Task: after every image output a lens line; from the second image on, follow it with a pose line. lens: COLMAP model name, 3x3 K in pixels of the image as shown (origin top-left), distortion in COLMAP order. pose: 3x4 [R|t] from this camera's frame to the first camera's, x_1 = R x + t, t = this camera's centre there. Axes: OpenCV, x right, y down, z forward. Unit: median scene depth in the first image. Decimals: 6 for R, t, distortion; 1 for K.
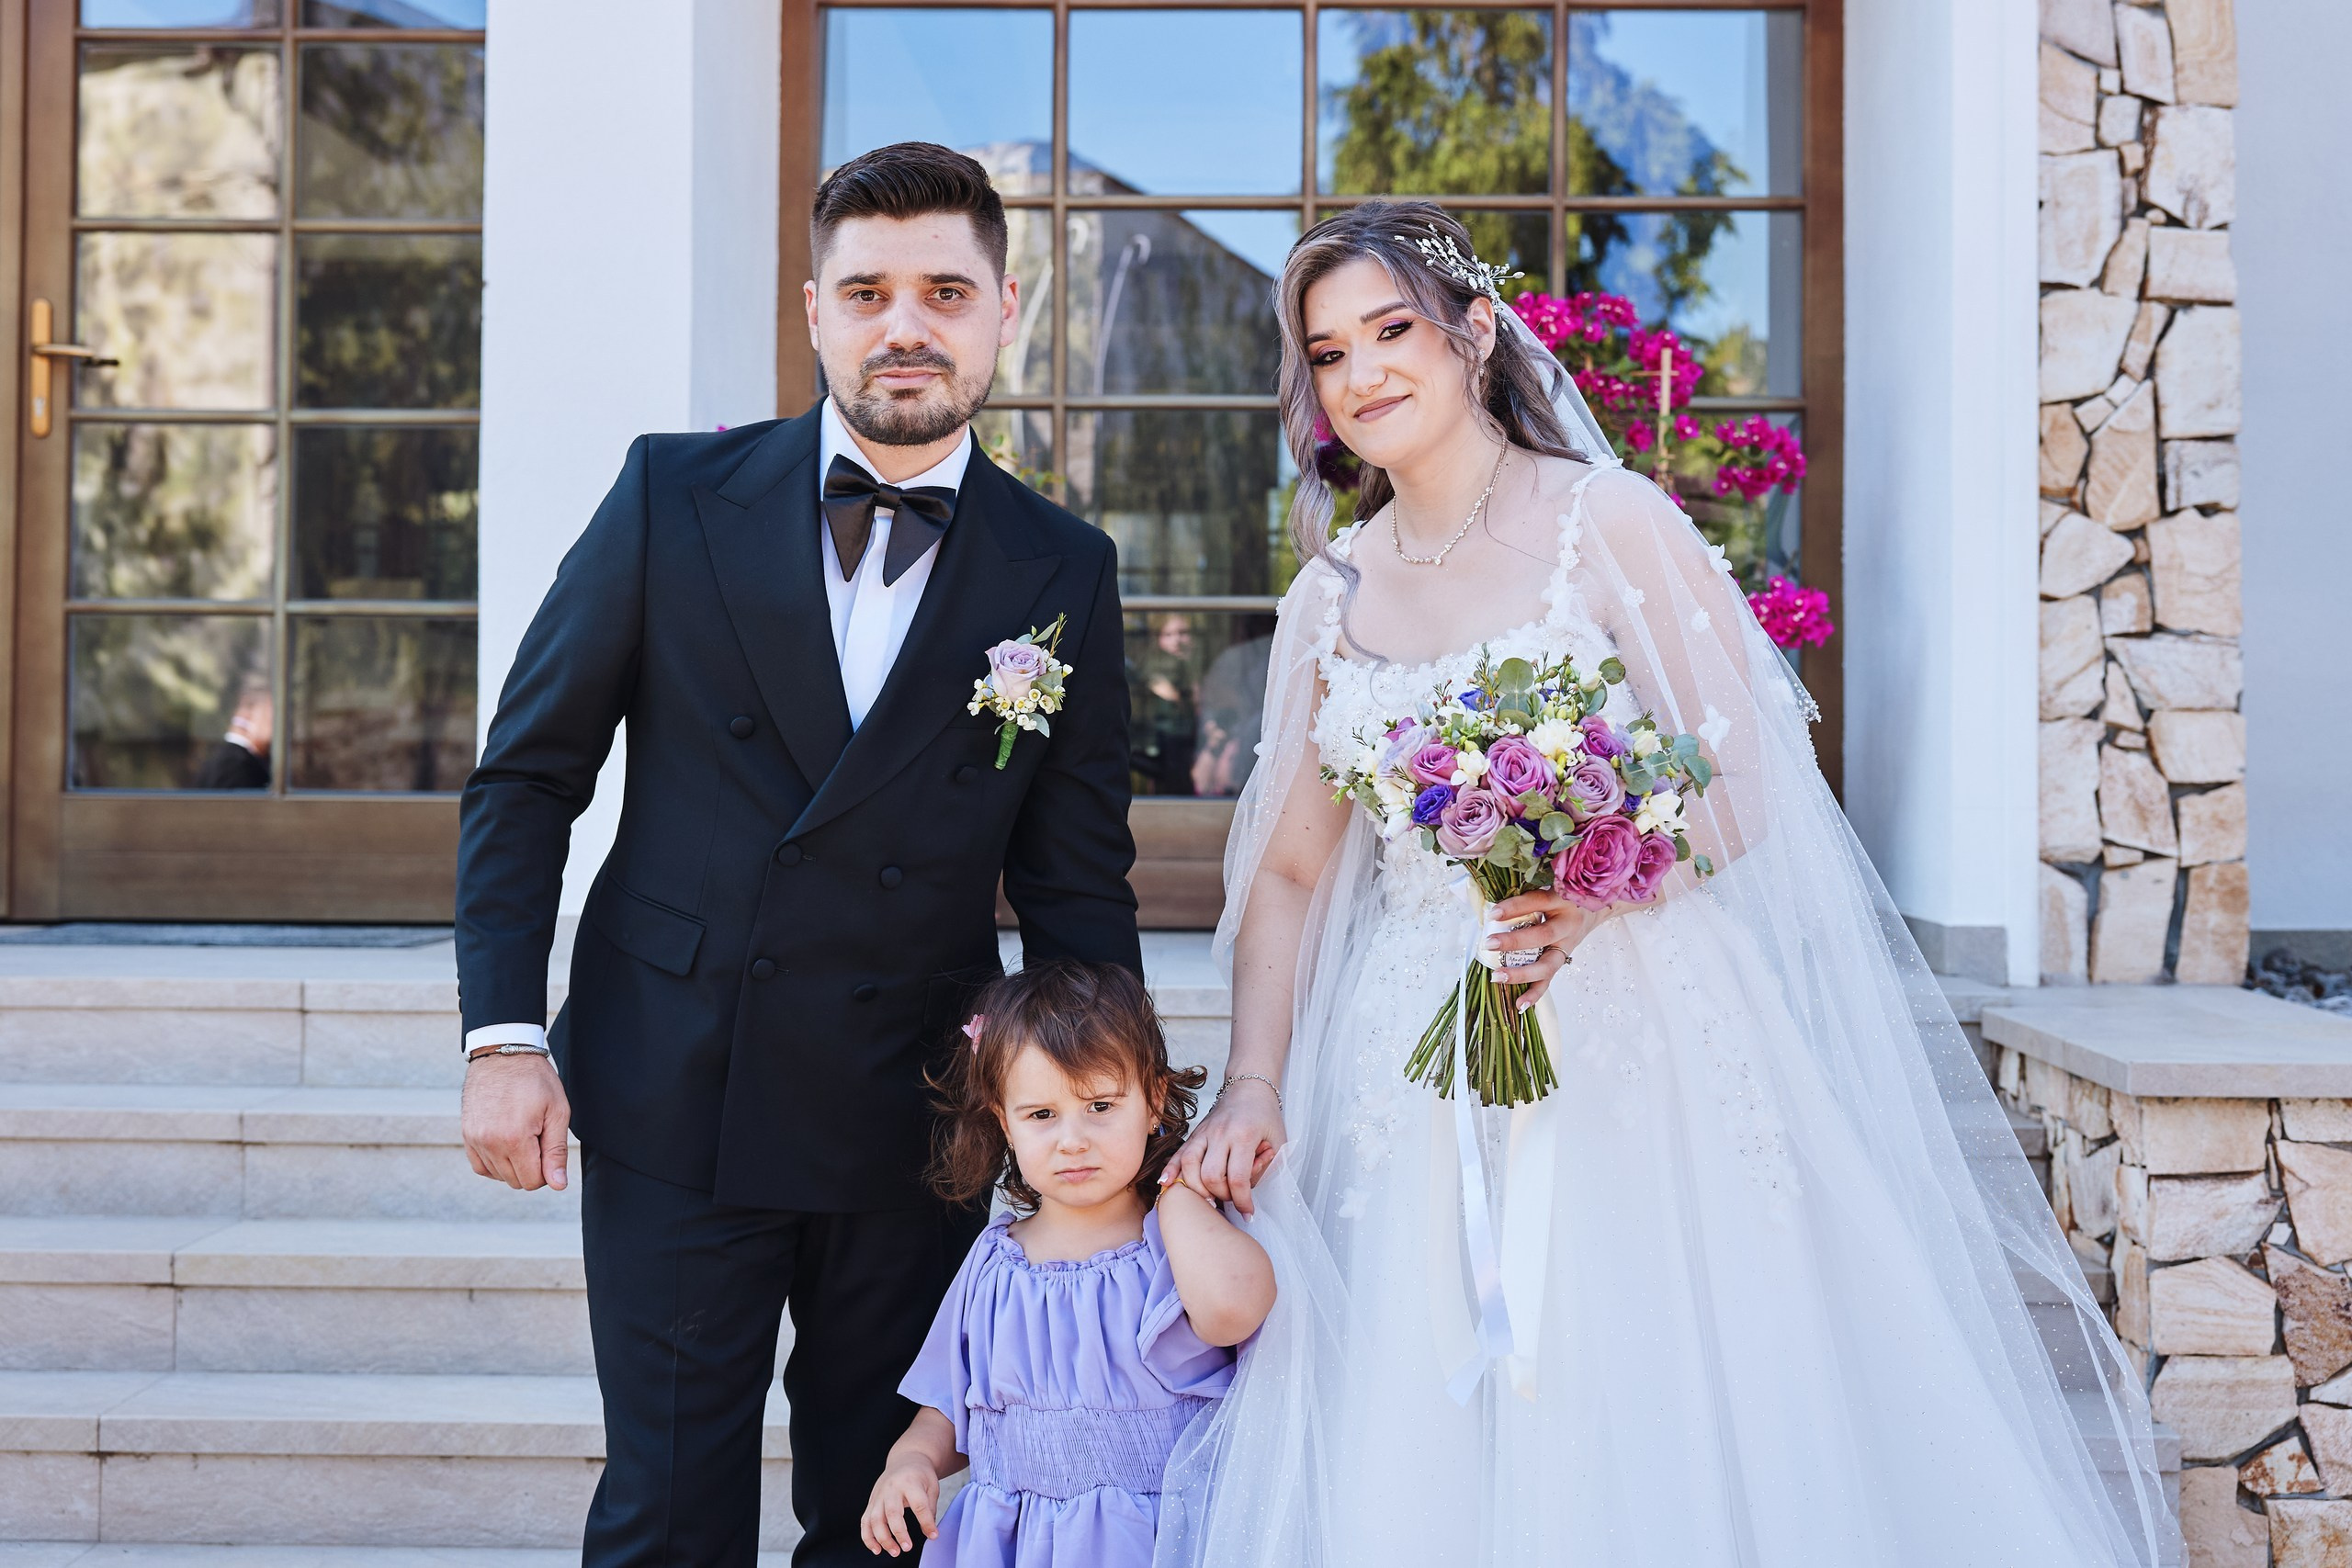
lens RADIAL K [[3068.3, 0, 1164.4], [0, 3068.3, 736.8], [0, 0, 1]] dist [0.027095, -0.039657]
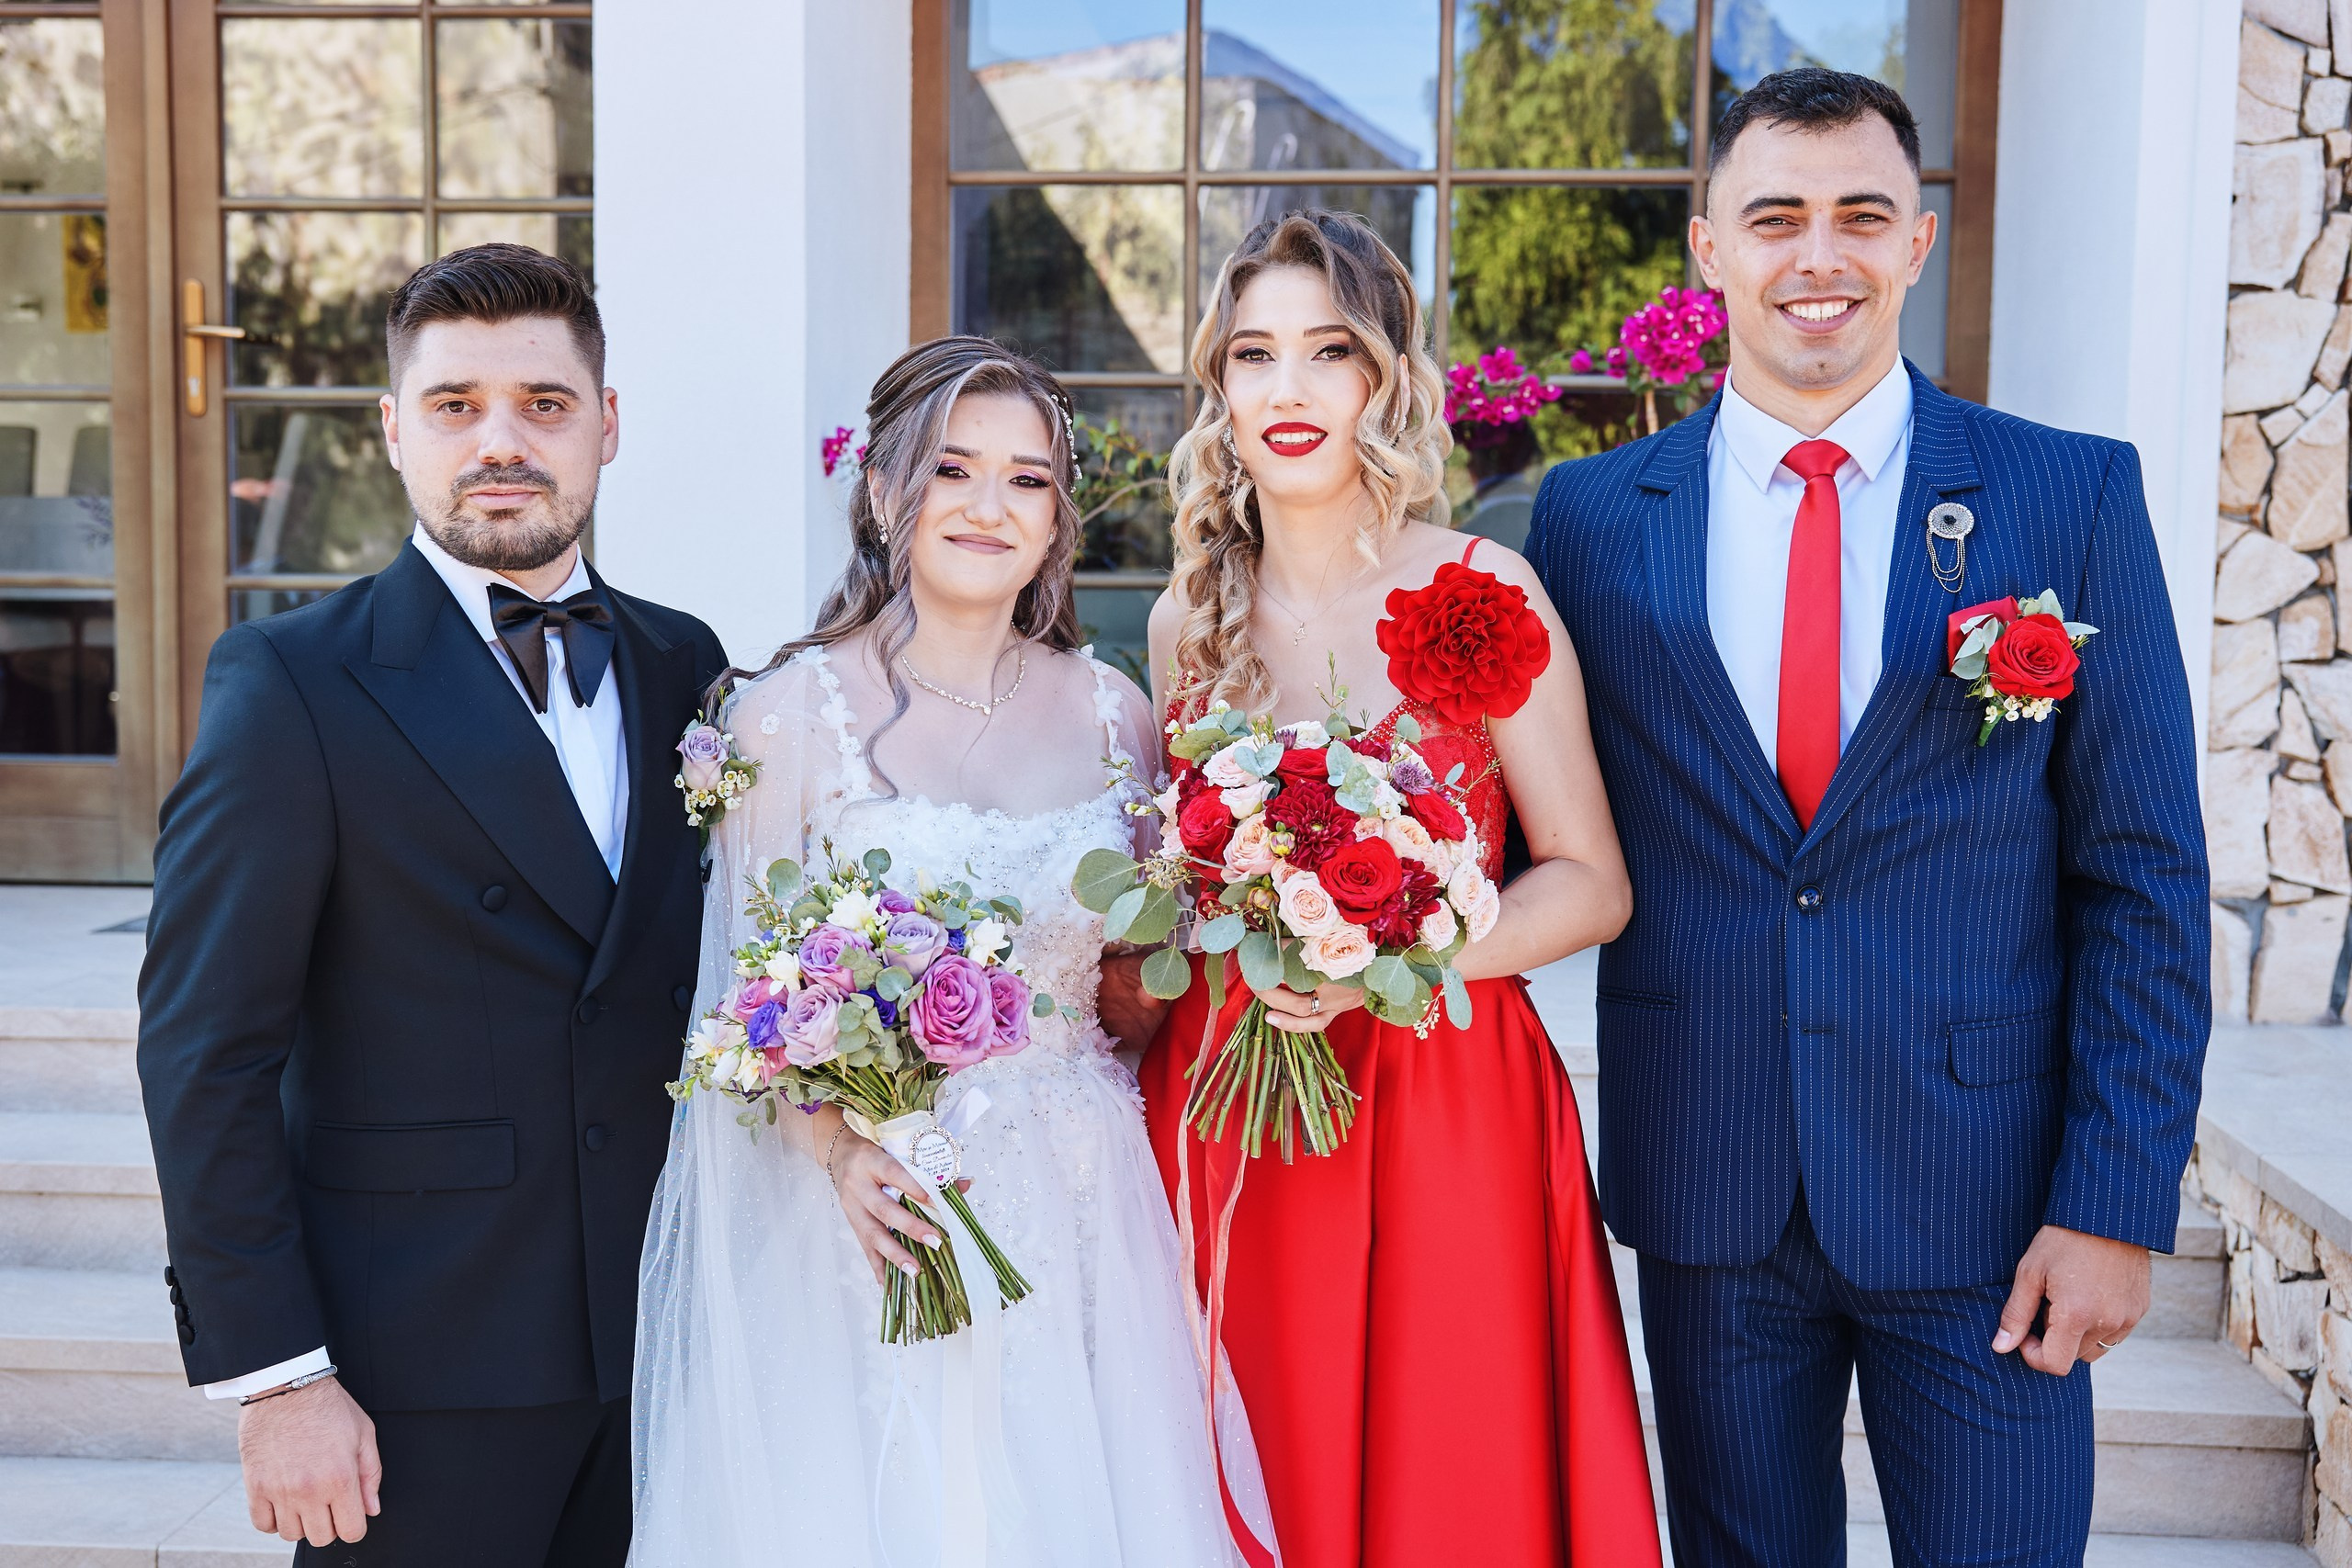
lens RADIAL K [[2530.0, 0, 1176.0], [0, 2530.0, 784.0], [0, 0, 1]] dist [0.008738, 0.073229]
pose [[0.998553, 0.008624, -0.053077, 0.006737], [-0.003292, 0.995008, 0.099739, -0.072504], [0.053673, -0.099420, 0.993597, 0.198280]]
